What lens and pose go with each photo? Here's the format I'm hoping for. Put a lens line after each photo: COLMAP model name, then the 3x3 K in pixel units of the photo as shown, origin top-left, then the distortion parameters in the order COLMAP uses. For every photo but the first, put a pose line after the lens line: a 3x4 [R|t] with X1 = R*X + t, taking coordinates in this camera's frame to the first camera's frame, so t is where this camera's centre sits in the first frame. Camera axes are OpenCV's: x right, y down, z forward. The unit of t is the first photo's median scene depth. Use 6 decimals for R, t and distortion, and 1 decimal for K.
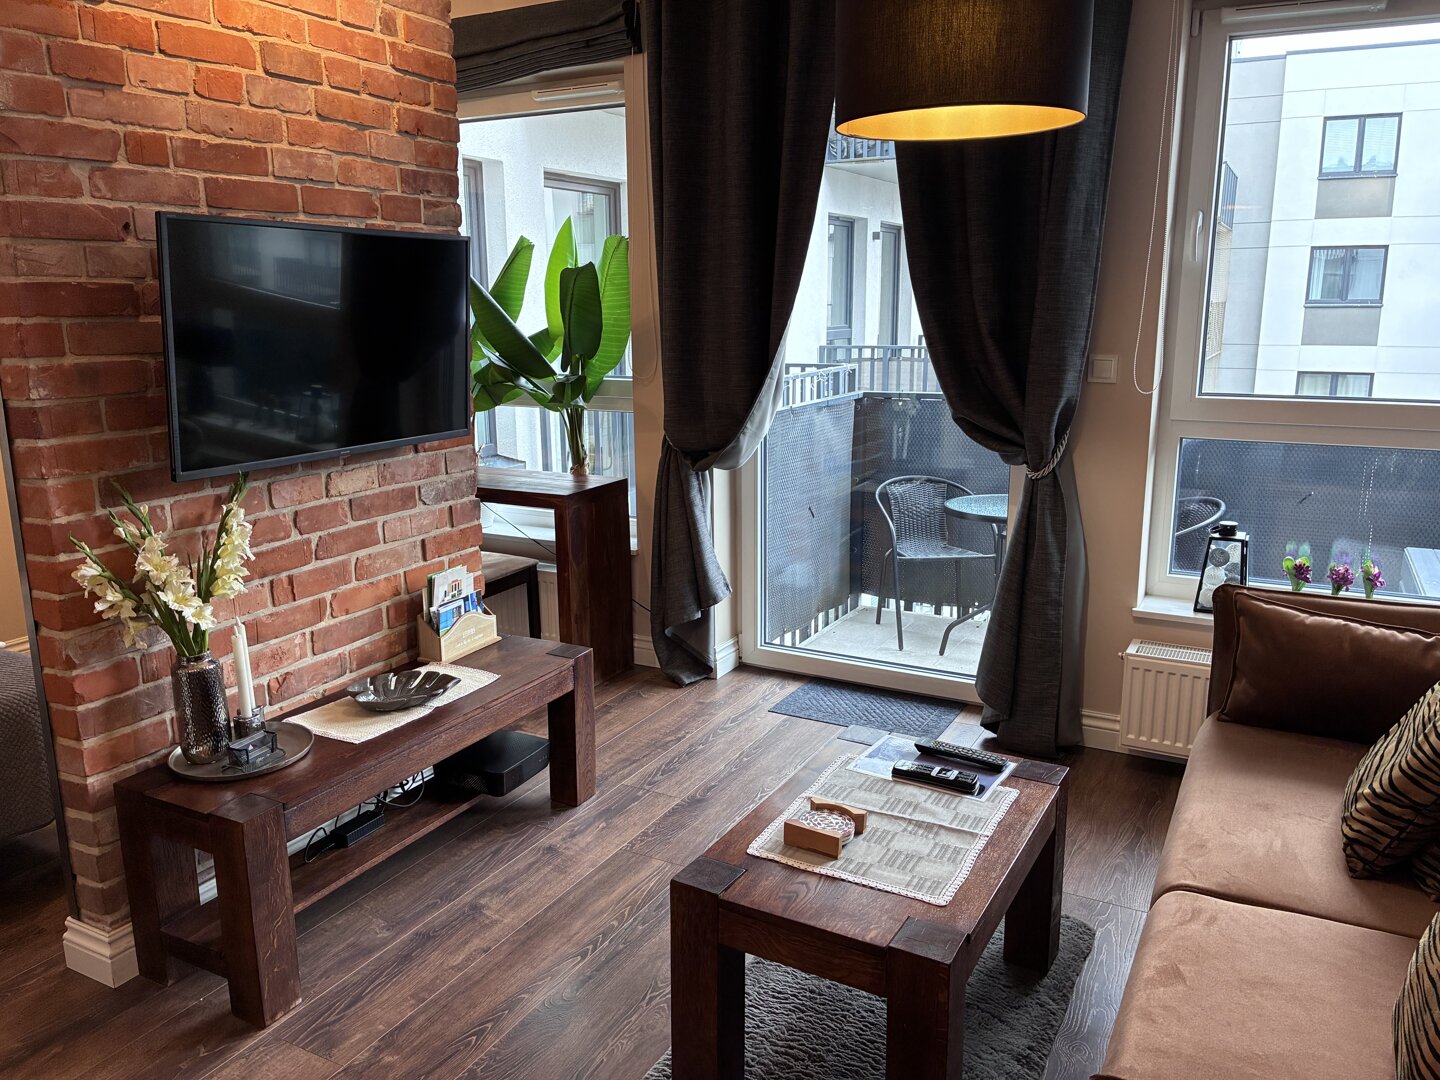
lens RADIAL K [[1086.9, 0, 719.6], [0, 1086.9, 536.4], [0, 0, 1]] dist [0.035958, -0.059674]
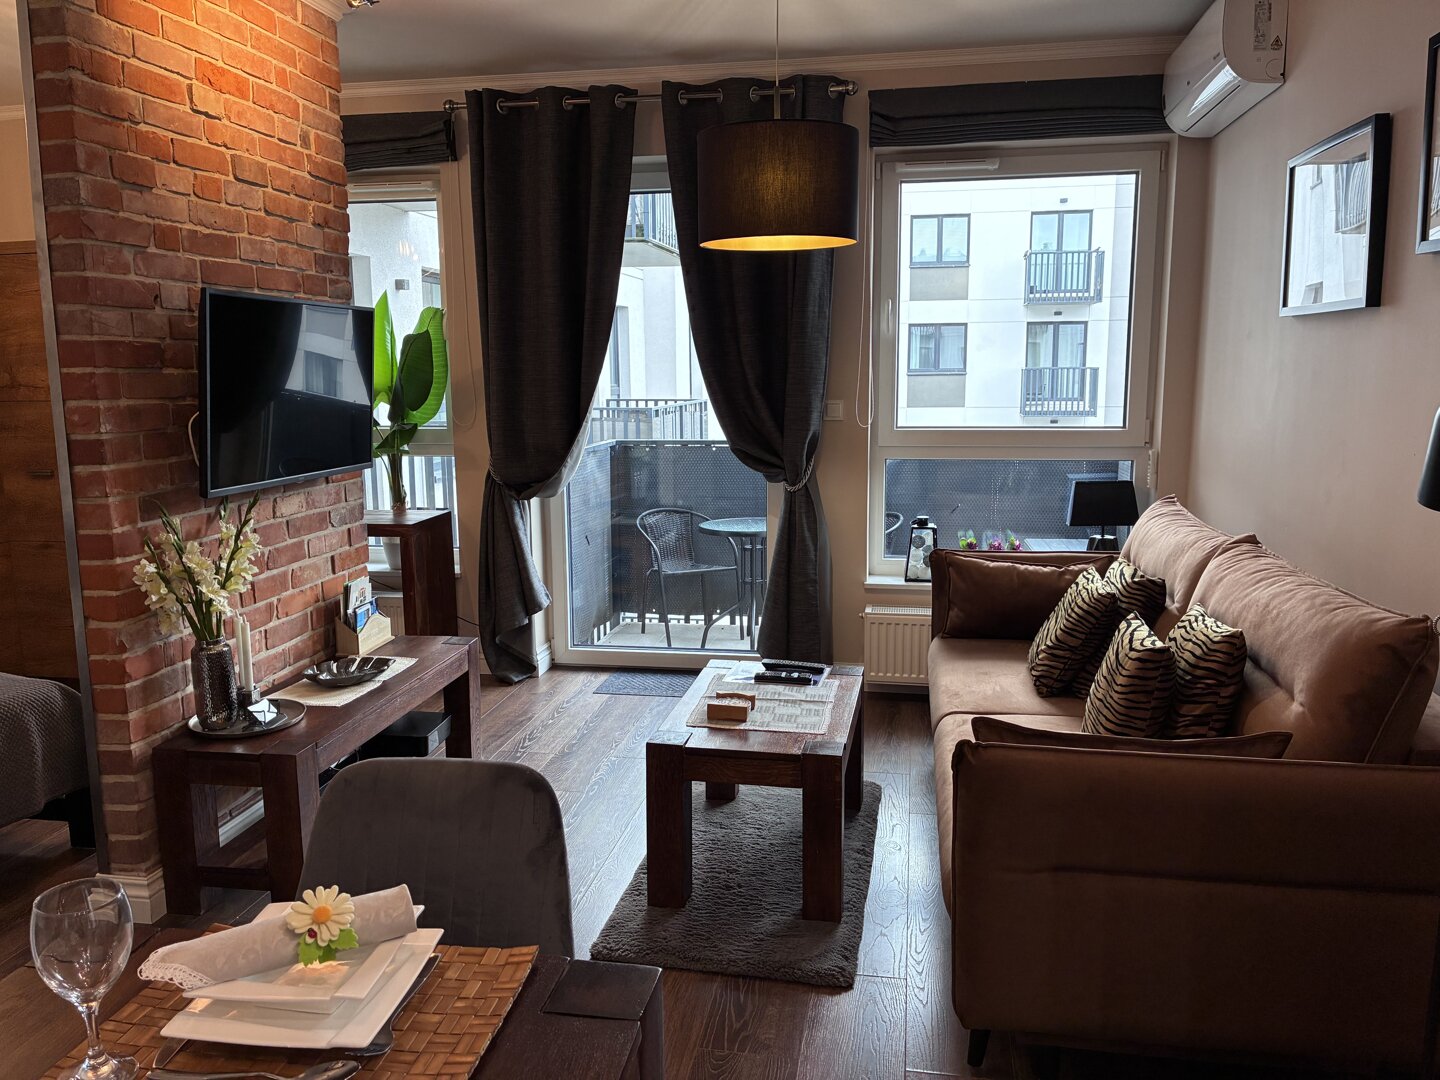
lens RADIAL K [[1086.9, 0, 722.8], [0, 1086.9, 534.2], [0, 0, 1]] dist [0.035958, -0.059674]
pose [[0.948094, -0.048767, 0.314230, -0.264329], [0.068829, 0.996216, -0.053062, 0.079422], [-0.310453, 0.071936, 0.947863, -0.299460]]
